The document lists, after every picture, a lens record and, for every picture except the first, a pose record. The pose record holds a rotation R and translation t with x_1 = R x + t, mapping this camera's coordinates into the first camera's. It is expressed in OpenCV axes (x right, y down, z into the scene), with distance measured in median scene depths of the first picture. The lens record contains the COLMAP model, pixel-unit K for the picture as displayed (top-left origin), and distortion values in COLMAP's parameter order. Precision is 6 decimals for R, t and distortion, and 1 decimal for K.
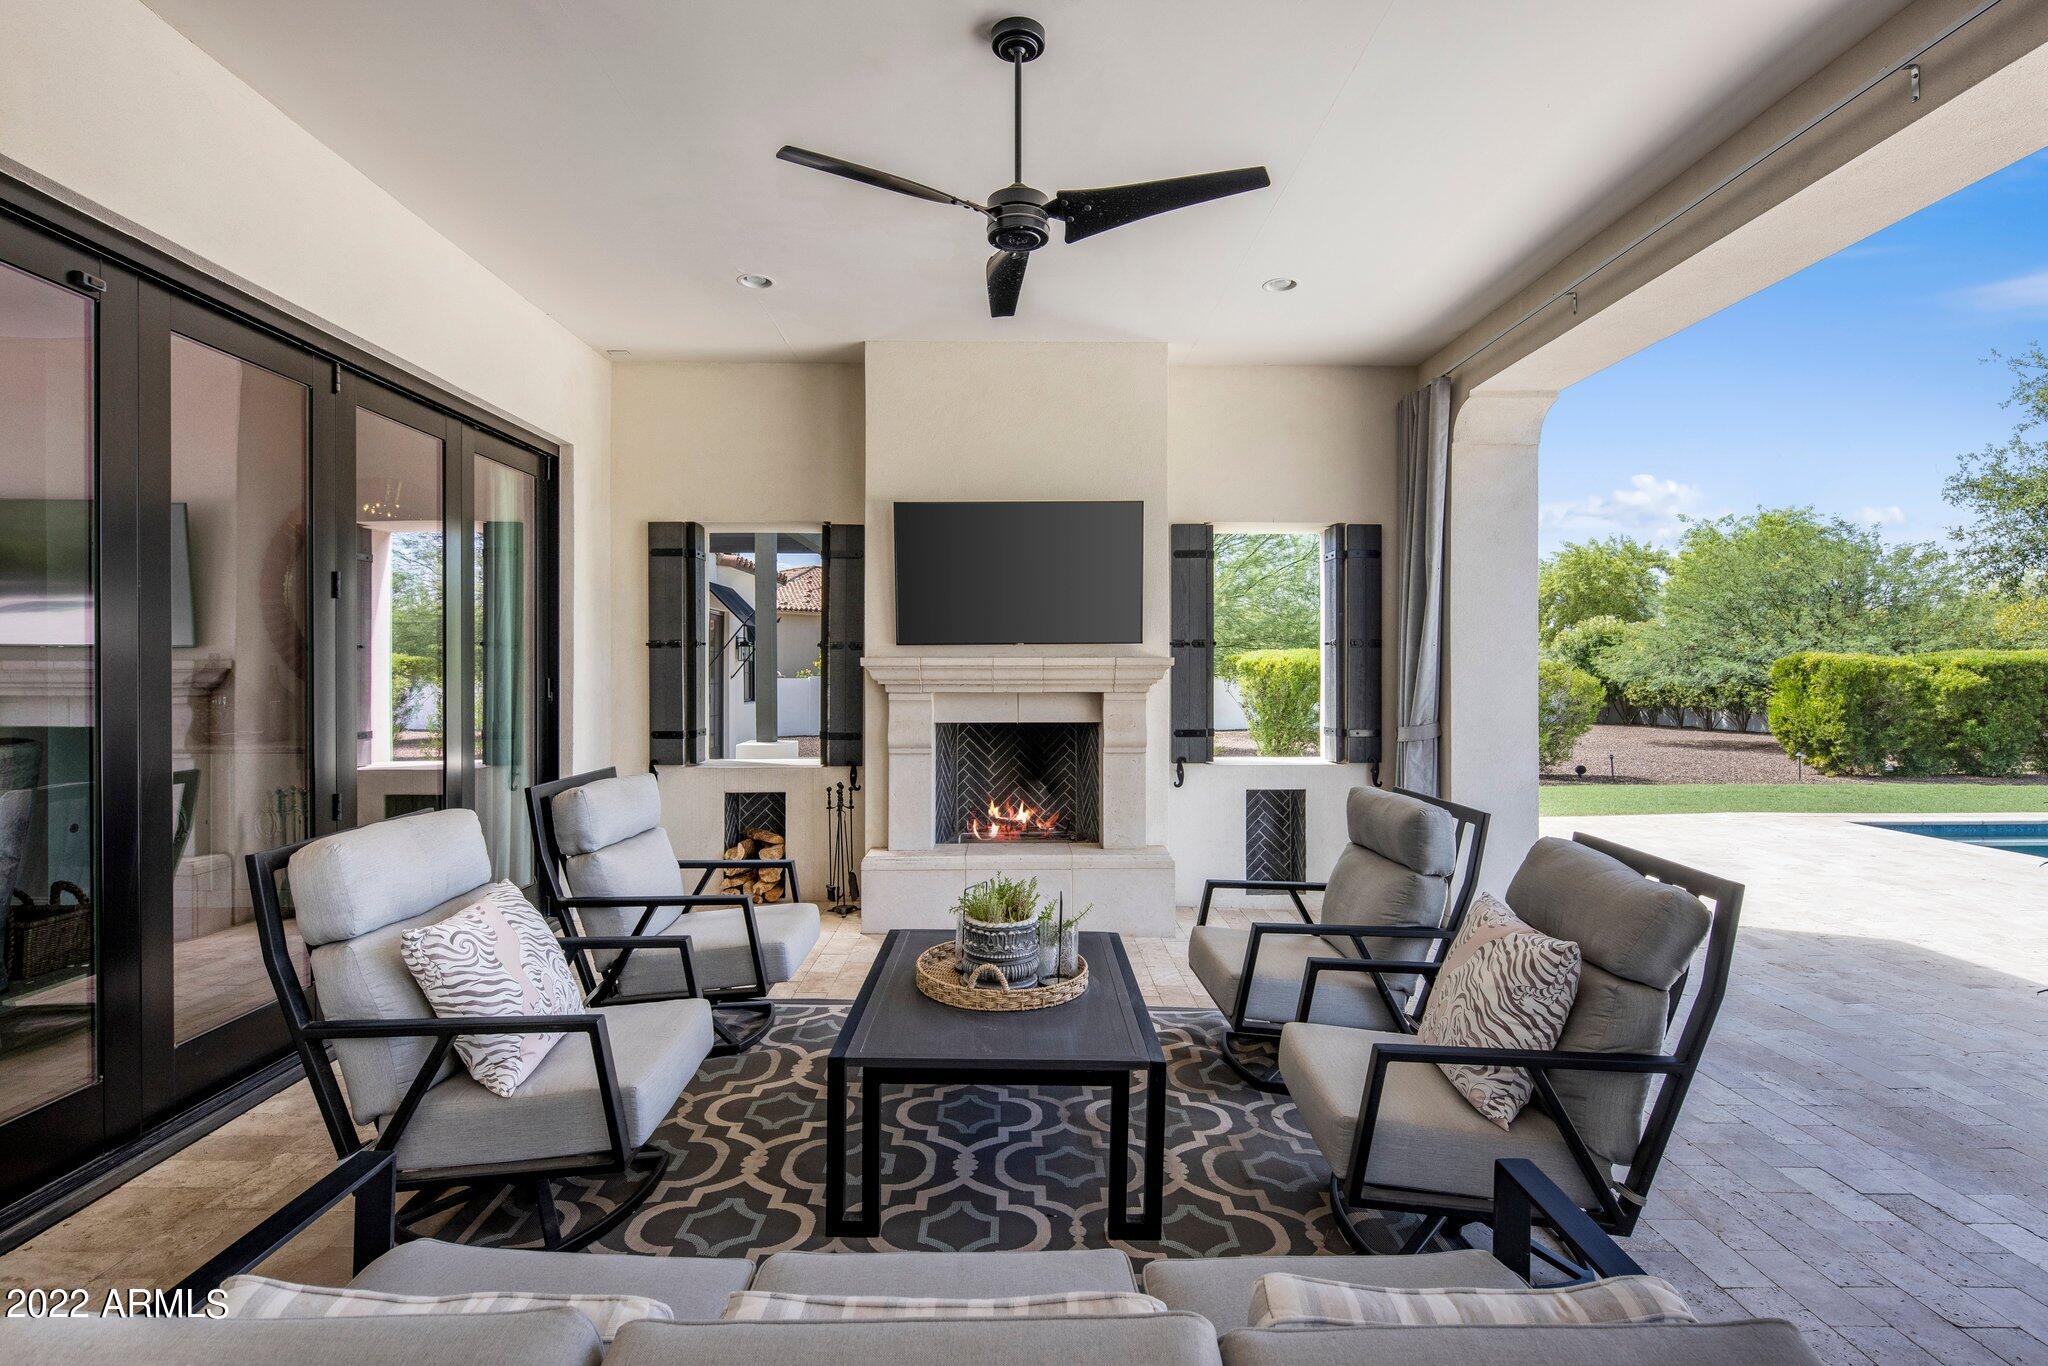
lens RADIAL K [[995.4, 0, 1027.5], [0, 995.4, 676.6], [0, 0, 1]] dist [0.002218, -0.000901]
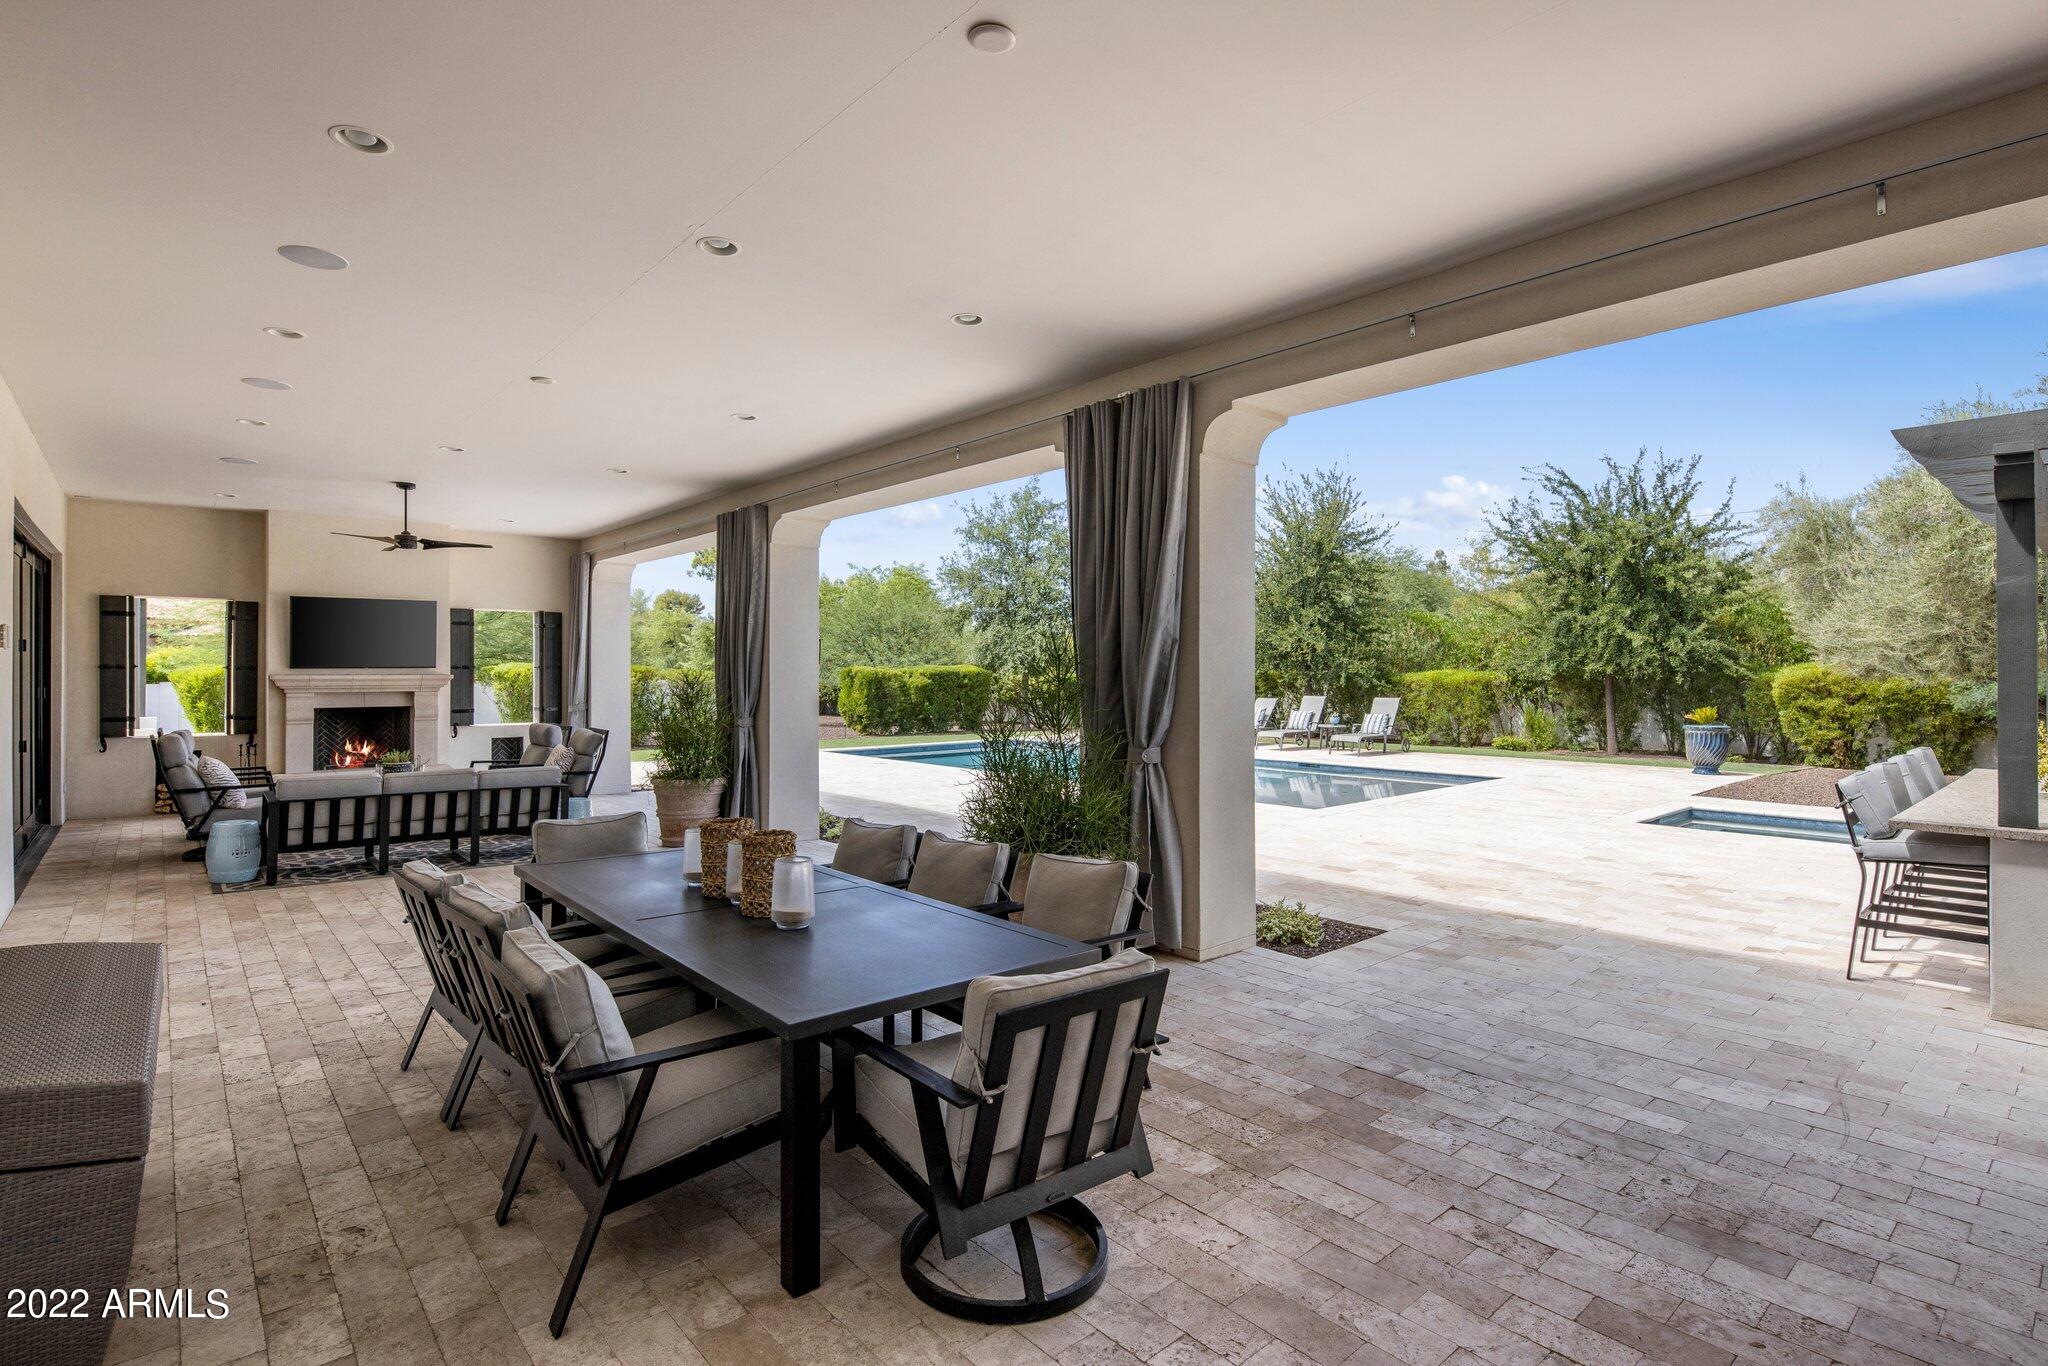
lens RADIAL K [[995.4, 0, 1040.4], [0, 995.4, 674.6], [0, 0, 1]] dist [0.002218, -0.000901]
pose [[0.761716, -0.001280, 0.647910, -0.254769], [0.004094, 0.999988, -0.002837, -0.007013], [-0.647898, 0.004814, 0.761712, -1.323648]]
